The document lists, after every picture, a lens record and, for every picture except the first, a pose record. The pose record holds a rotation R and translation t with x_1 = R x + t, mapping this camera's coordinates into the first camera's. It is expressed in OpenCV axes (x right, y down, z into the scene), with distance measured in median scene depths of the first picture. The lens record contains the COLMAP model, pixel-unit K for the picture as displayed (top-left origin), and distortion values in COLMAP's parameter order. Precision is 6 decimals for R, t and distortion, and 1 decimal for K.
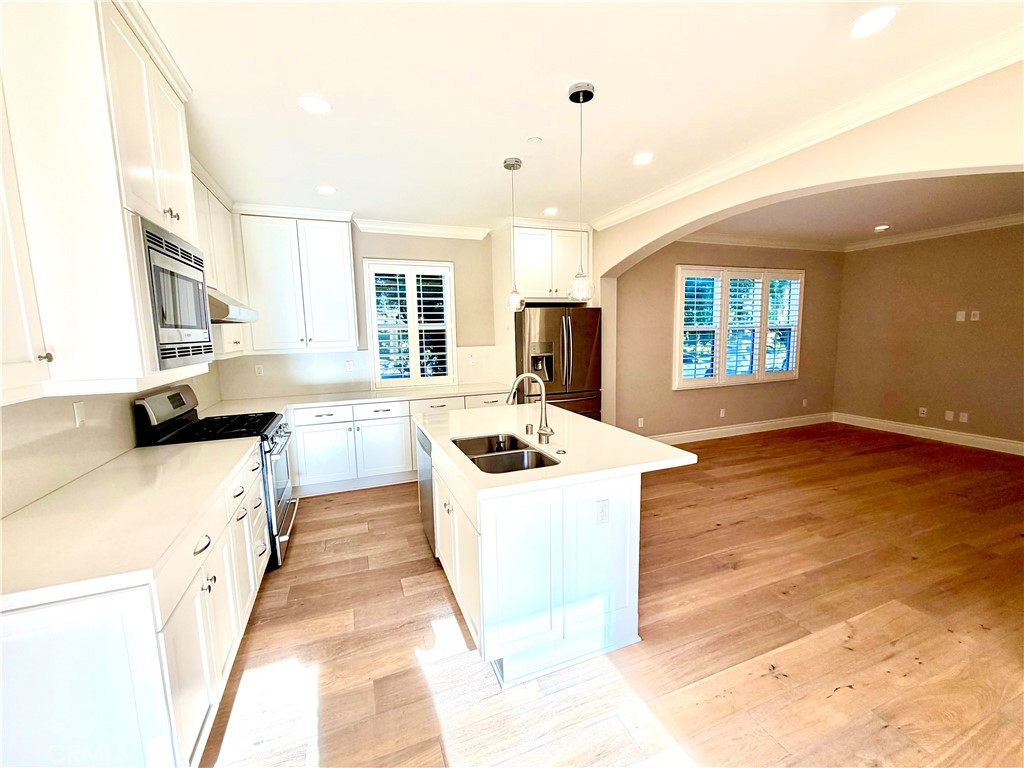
lens RADIAL K [[417.3, 0, 512.9], [0, 417.3, 386.8], [0, 0, 1]] dist [-0.000081, -0.000071]
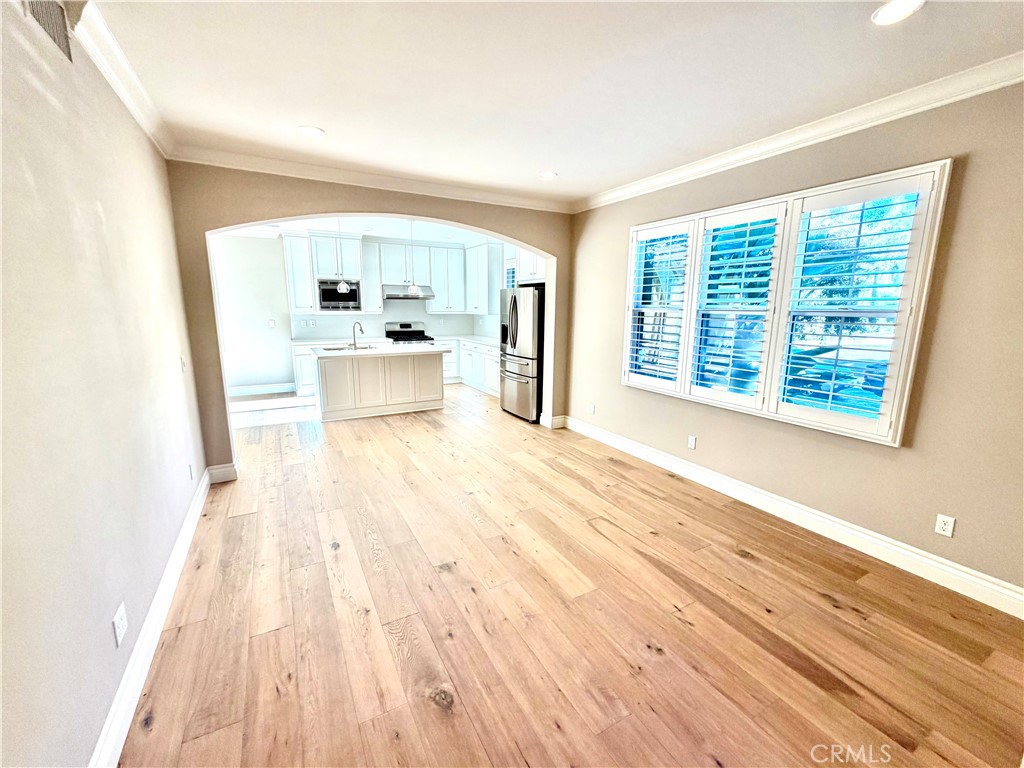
lens RADIAL K [[423.7, 0, 511.2], [0, 423.7, 385.7], [0, 0, 1]] dist [0.000019, -0.000181]
pose [[0.132939, 0.206633, -0.969345, 1.441818], [-0.133925, 0.972801, 0.189003, -0.142684], [0.982034, 0.104694, 0.156997, 0.819310]]
